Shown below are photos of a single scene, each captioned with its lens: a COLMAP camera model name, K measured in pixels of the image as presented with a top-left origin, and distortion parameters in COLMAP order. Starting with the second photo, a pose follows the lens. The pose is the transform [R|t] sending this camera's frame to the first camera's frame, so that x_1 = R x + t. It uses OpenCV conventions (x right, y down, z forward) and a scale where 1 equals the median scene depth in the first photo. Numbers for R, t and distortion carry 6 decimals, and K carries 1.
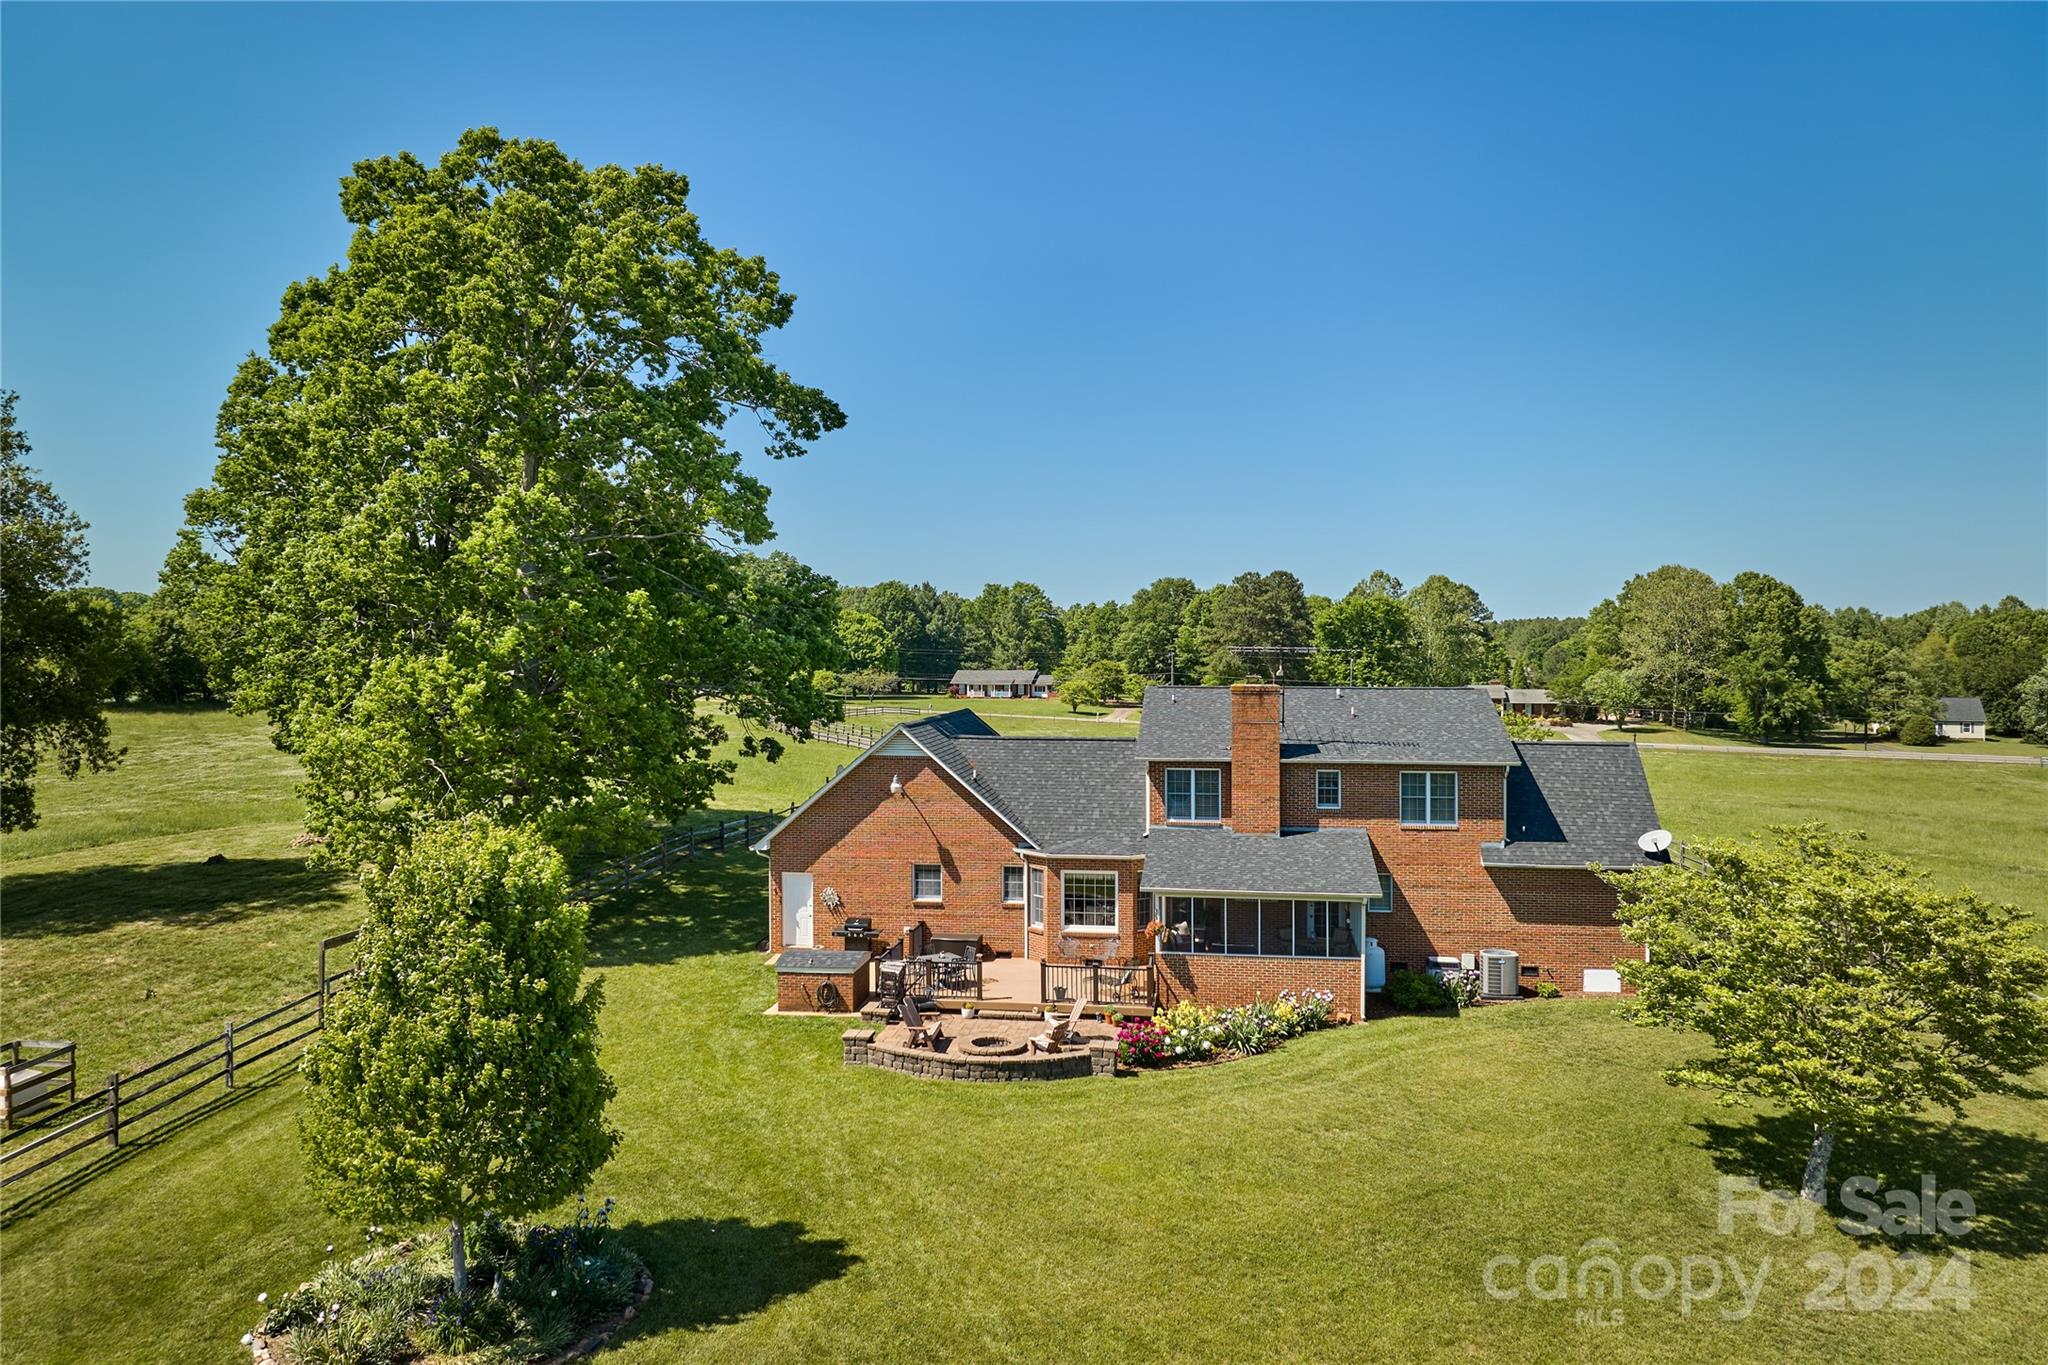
lens RADIAL K [[1444.9, 0, 1059.8], [0, 1444.9, 629.8], [0, 0, 1]] dist [-0.037009, -0.005769]
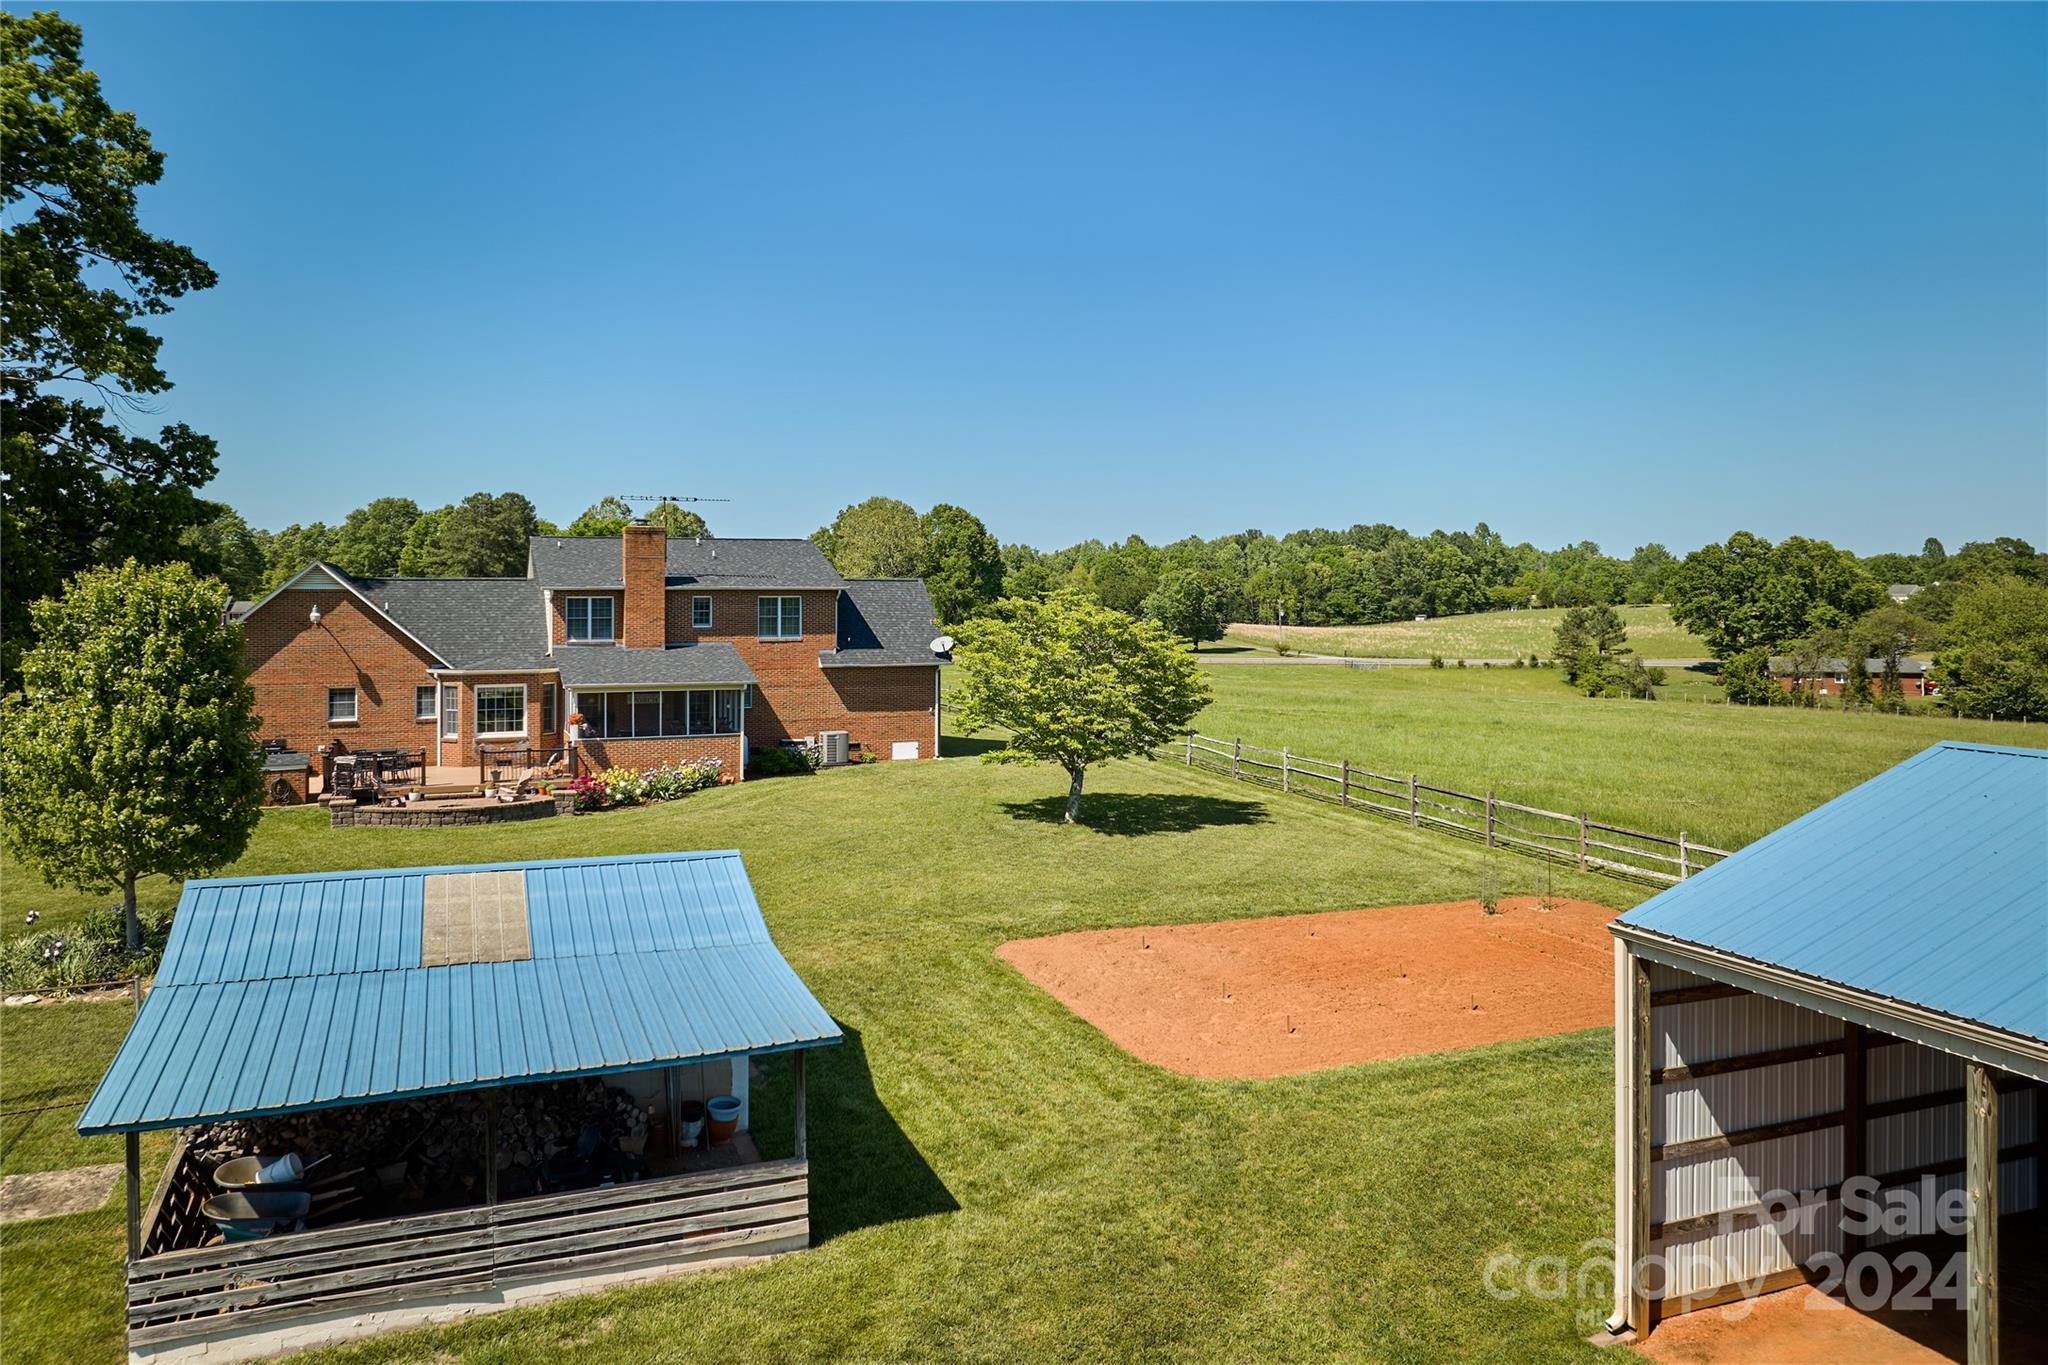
lens RADIAL K [[1444.9, 0, 1038.9], [0, 1444.9, 608.8], [0, 0, 1]] dist [-0.037009, -0.005769]
pose [[0.864083, -0.007319, 0.503296, -0.186367], [-0.005658, 0.999690, 0.024251, 0.073856], [-0.503317, -0.023802, 0.863774, -0.222686]]
